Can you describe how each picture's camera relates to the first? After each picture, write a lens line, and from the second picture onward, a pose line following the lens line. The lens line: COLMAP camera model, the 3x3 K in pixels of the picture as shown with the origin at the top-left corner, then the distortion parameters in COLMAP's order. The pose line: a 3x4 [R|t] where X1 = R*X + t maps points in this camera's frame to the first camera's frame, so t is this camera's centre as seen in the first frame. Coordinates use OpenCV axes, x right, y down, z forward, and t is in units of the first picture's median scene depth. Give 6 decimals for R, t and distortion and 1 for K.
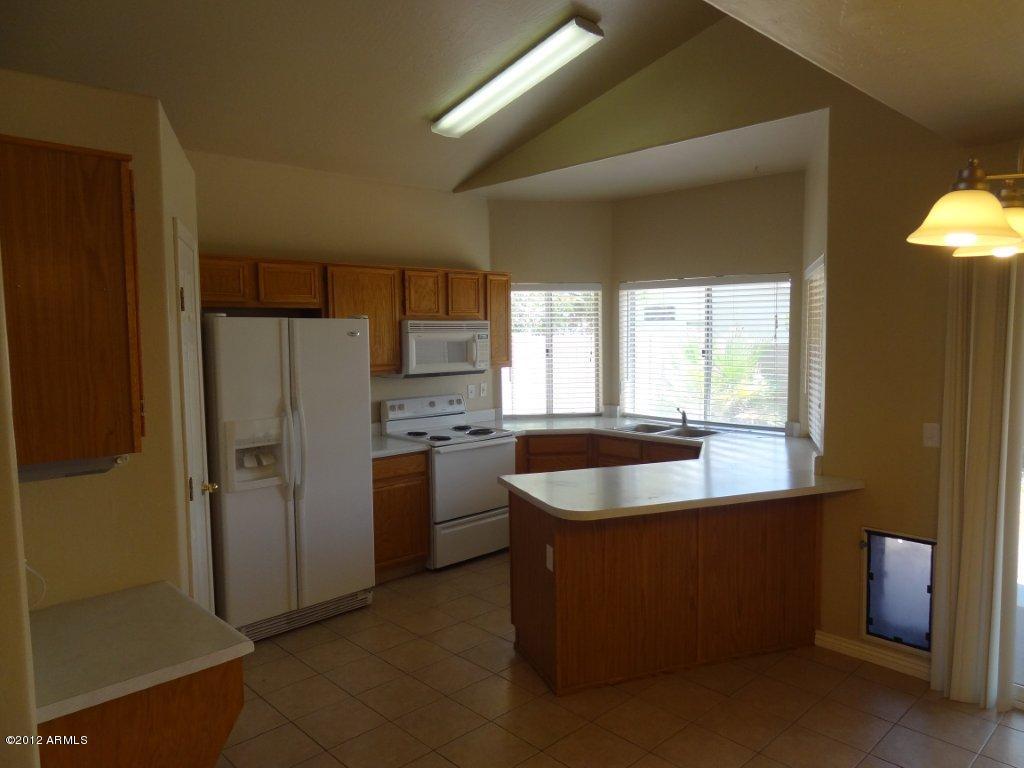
lens RADIAL K [[724.4, 0, 512.0], [0, 724.4, 384.0], [0, 0, 1]] dist [0.000459, -0.001543]
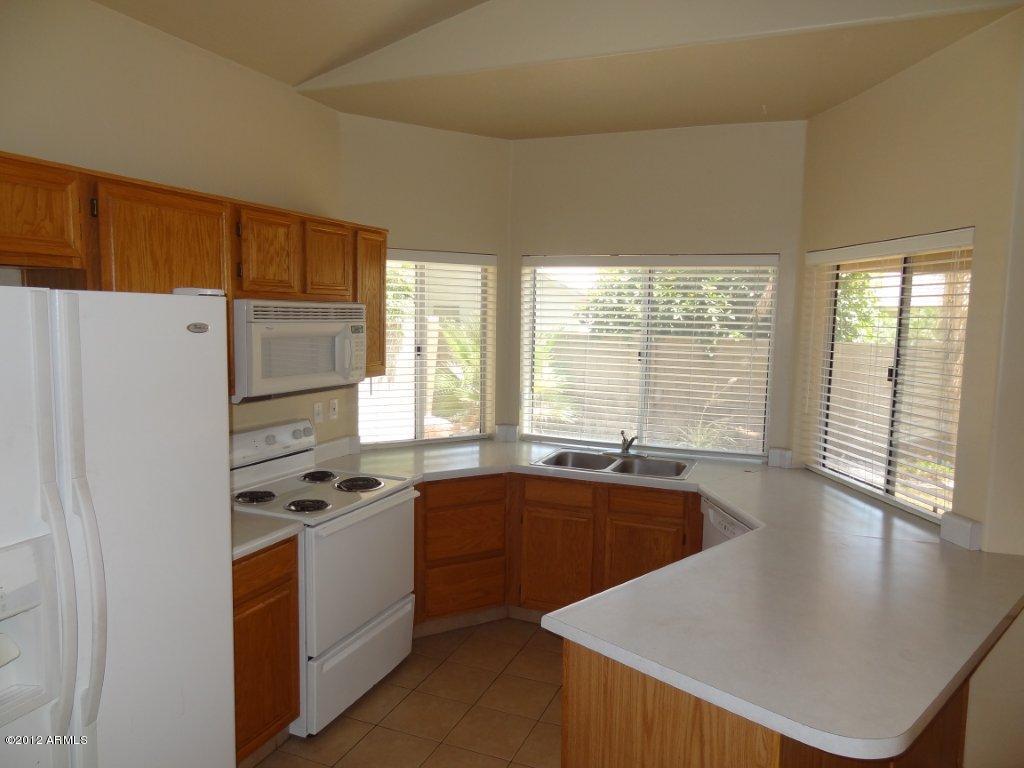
lens RADIAL K [[724.4, 0, 512.0], [0, 724.4, 384.0], [0, 0, 1]] dist [0.000459, -0.001543]
pose [[0.929487, -0.009686, 0.368729, -0.155981], [0.002309, 0.999788, 0.020442, -0.032674], [-0.368849, -0.018149, 0.929312, 0.394210]]
